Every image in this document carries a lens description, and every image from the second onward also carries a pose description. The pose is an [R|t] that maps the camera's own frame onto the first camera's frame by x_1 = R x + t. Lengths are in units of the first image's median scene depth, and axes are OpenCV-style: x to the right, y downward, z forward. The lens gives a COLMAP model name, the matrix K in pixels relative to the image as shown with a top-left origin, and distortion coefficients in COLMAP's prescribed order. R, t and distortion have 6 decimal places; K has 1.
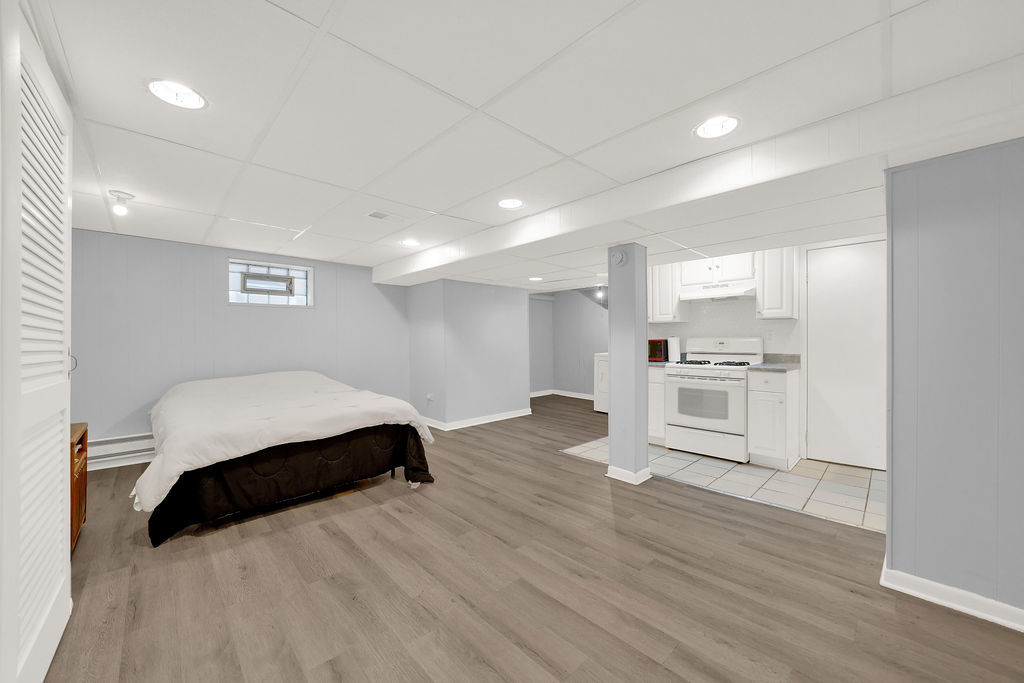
lens RADIAL K [[382.8, 0, 516.7], [0, 382.8, 339.6], [0, 0, 1]] dist [-0.021275, -0.000092]
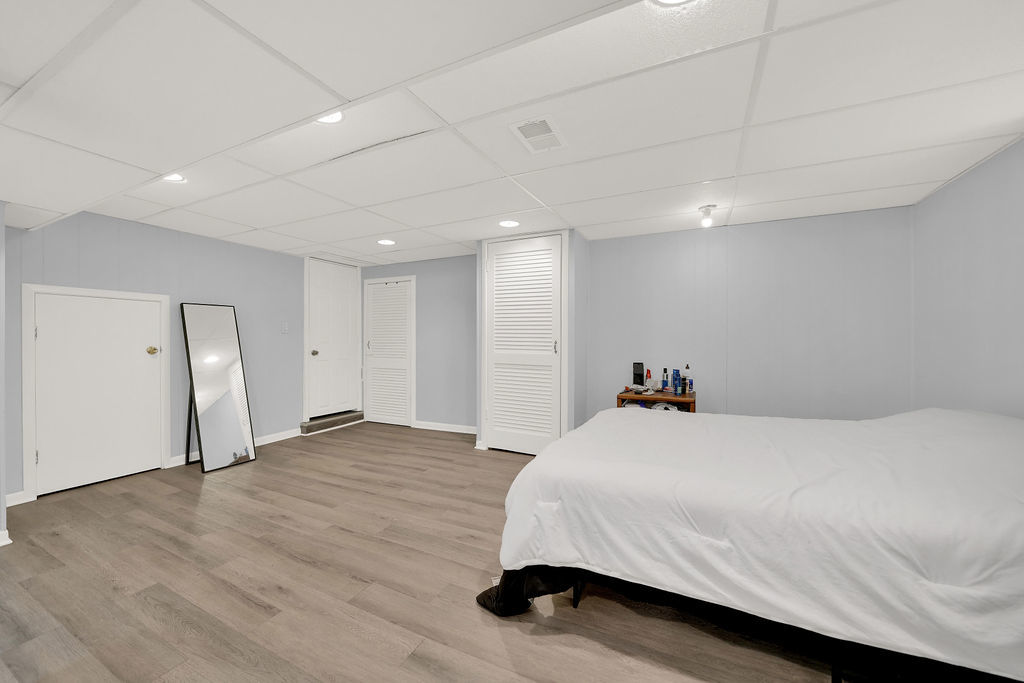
lens RADIAL K [[382.8, 0, 516.7], [0, 382.8, 339.6], [0, 0, 1]] dist [-0.021275, -0.000092]
pose [[-0.939303, 0.009314, -0.342964, -0.112338], [0.008130, 0.999955, 0.004889, 0.002573], [0.342994, 0.001804, -0.939336, 1.872555]]
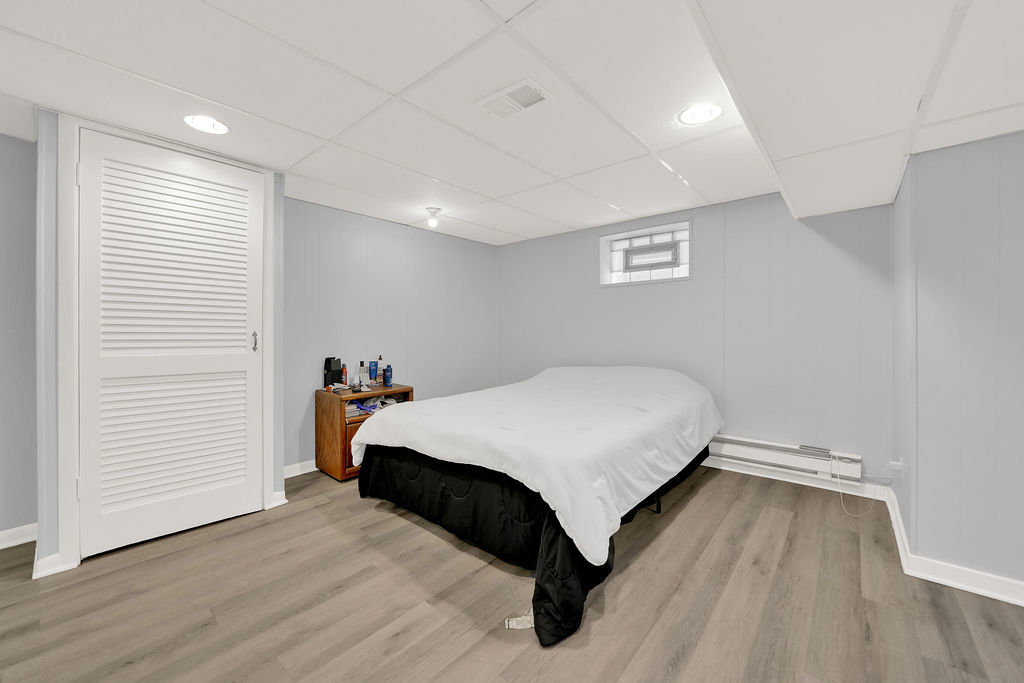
lens RADIAL K [[394.7, 0, 514.7], [0, 394.7, 331.6], [0, 0, 1]] dist [-0.016549, 0.000055]
pose [[0.090783, 0.010602, -0.995814, 0.274114], [0.002068, 0.999939, 0.010834, 0.004913], [0.995869, -0.003043, 0.090755, 1.138293]]
